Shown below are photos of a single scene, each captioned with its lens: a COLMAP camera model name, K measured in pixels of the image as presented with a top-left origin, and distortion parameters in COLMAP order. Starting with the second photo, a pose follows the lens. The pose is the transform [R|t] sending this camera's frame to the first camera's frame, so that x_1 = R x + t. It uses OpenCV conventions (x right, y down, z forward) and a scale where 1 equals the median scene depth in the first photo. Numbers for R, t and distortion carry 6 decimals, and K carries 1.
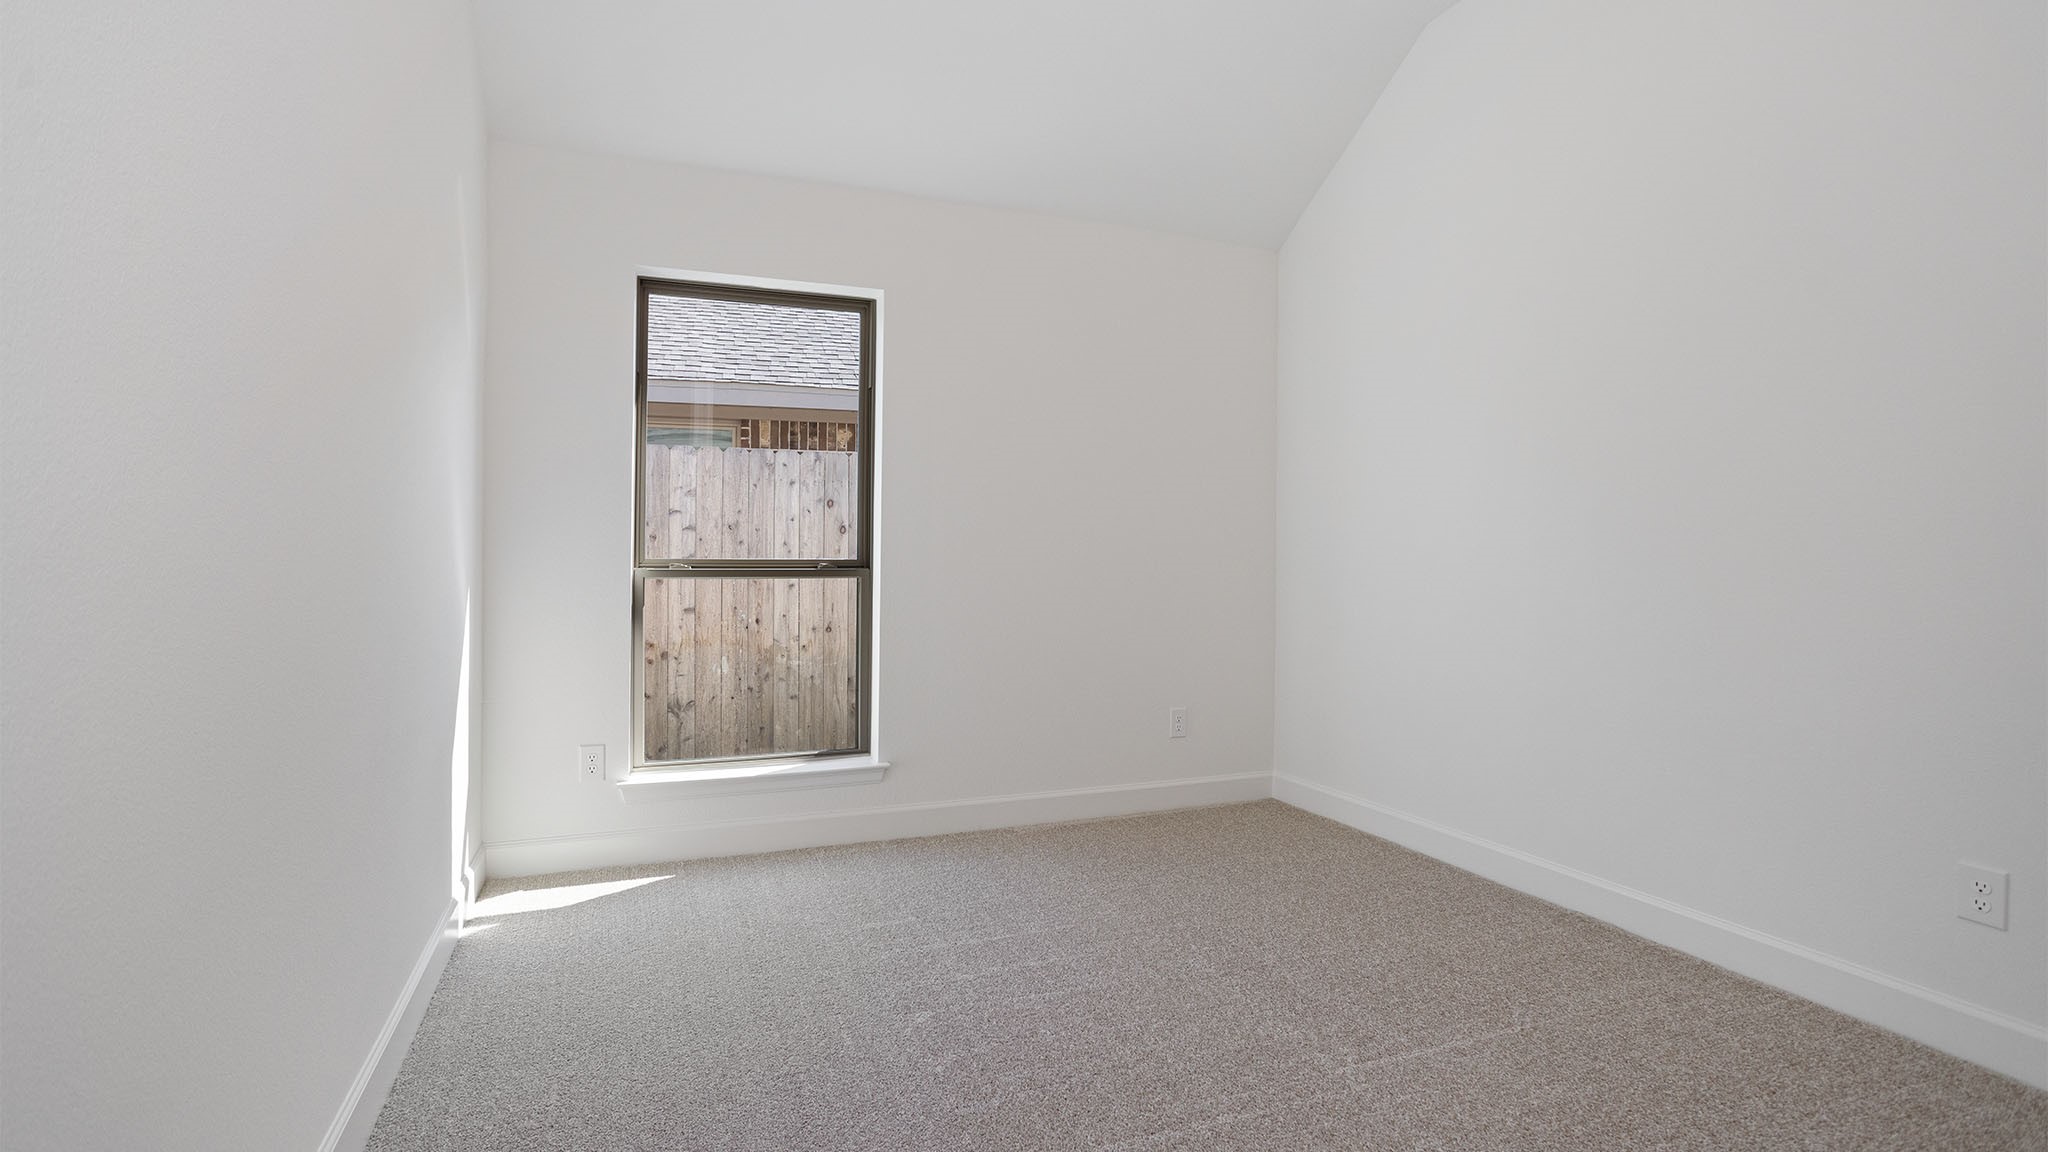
lens RADIAL K [[1024.9, 0, 1024.0], [0, 1024.9, 576.0], [0, 0, 1]] dist [-0.000272, 0.000031]
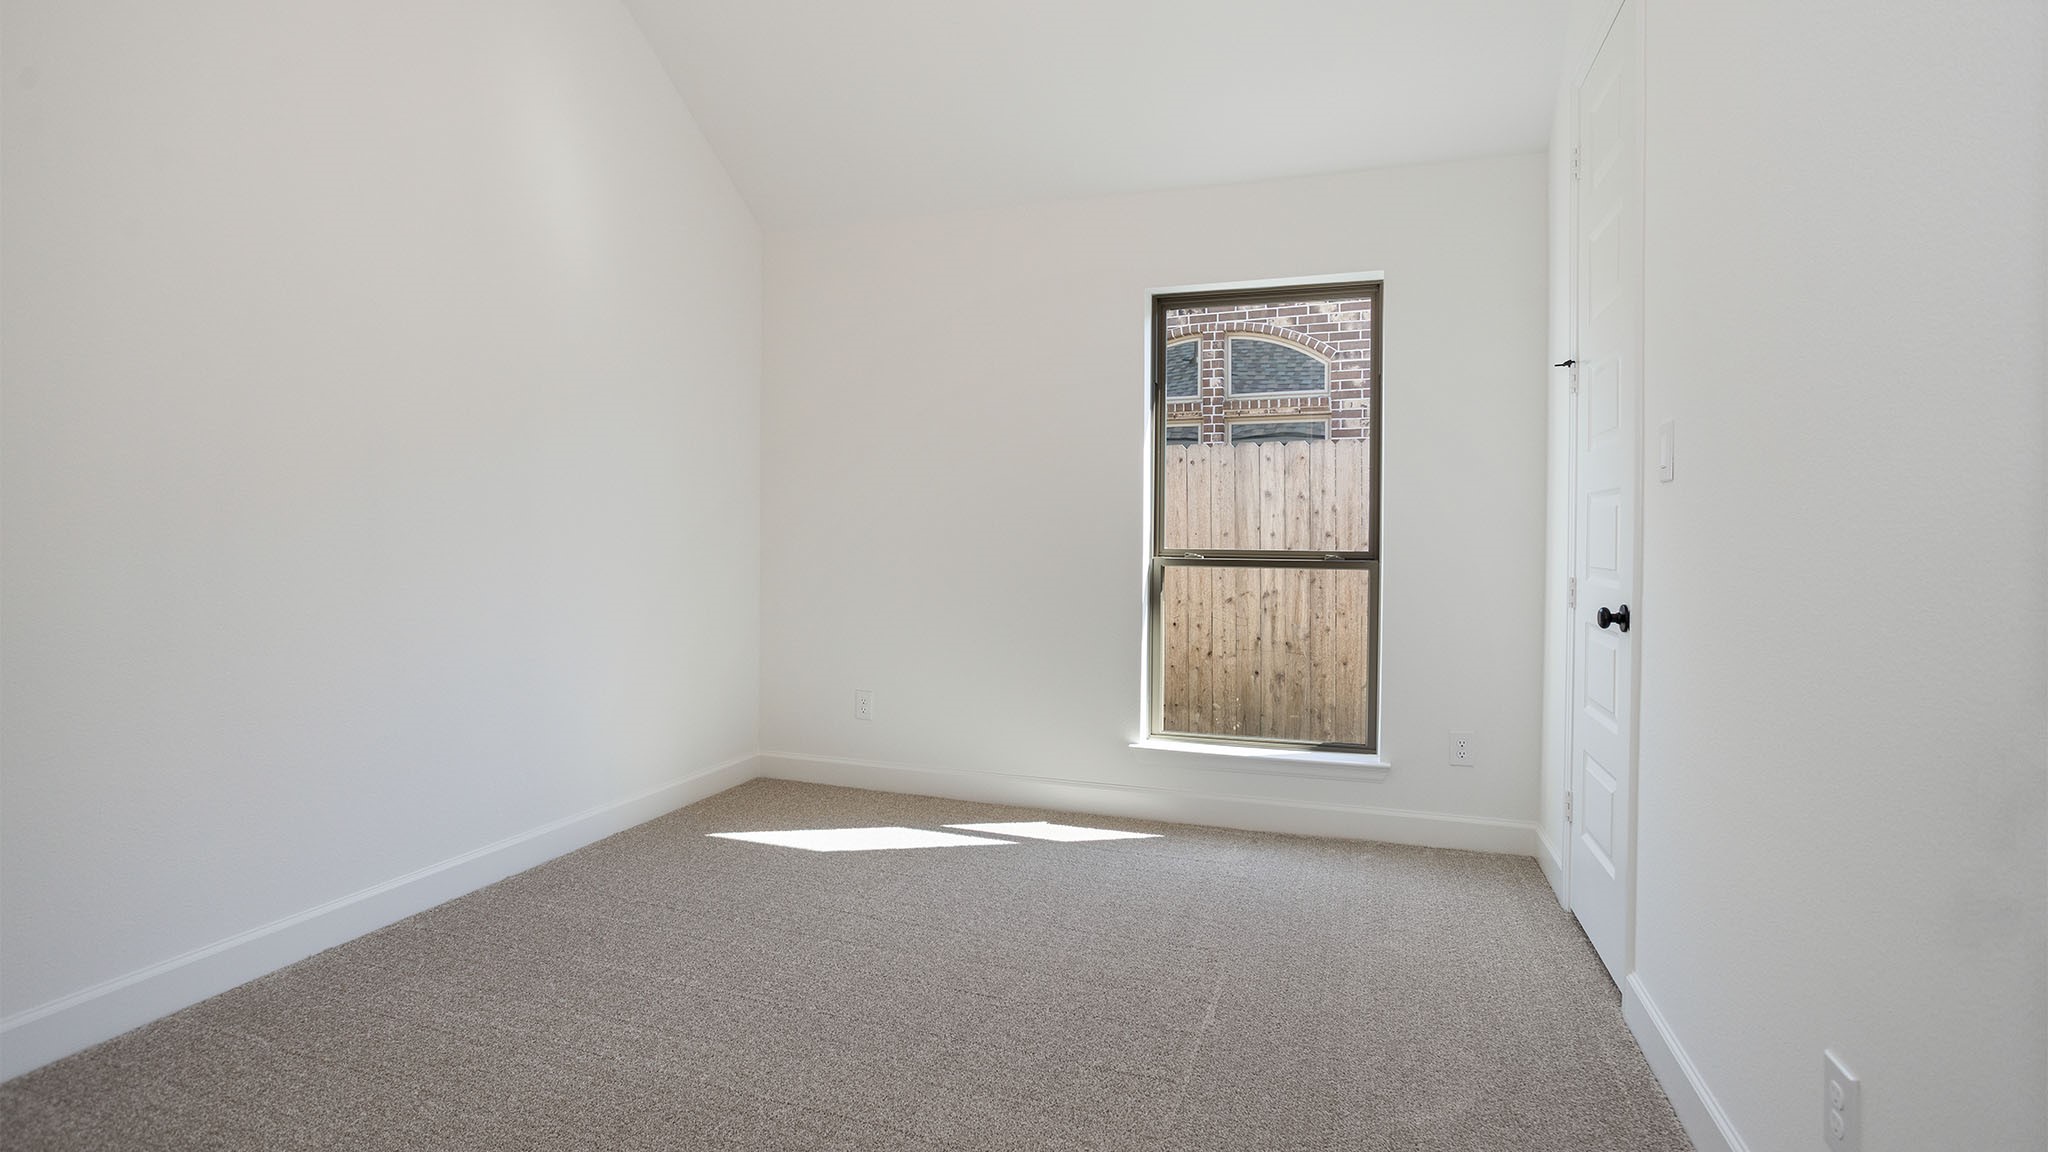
lens RADIAL K [[992.7, 0, 1025.8], [0, 992.7, 559.9], [0, 0, 1]] dist [-0.000941, 0.000121]
pose [[0.770329, 0.017023, -0.637420, 0.199315], [-0.020766, 0.999783, 0.001604, -0.002858], [0.637309, 0.012001, 0.770515, 0.071198]]
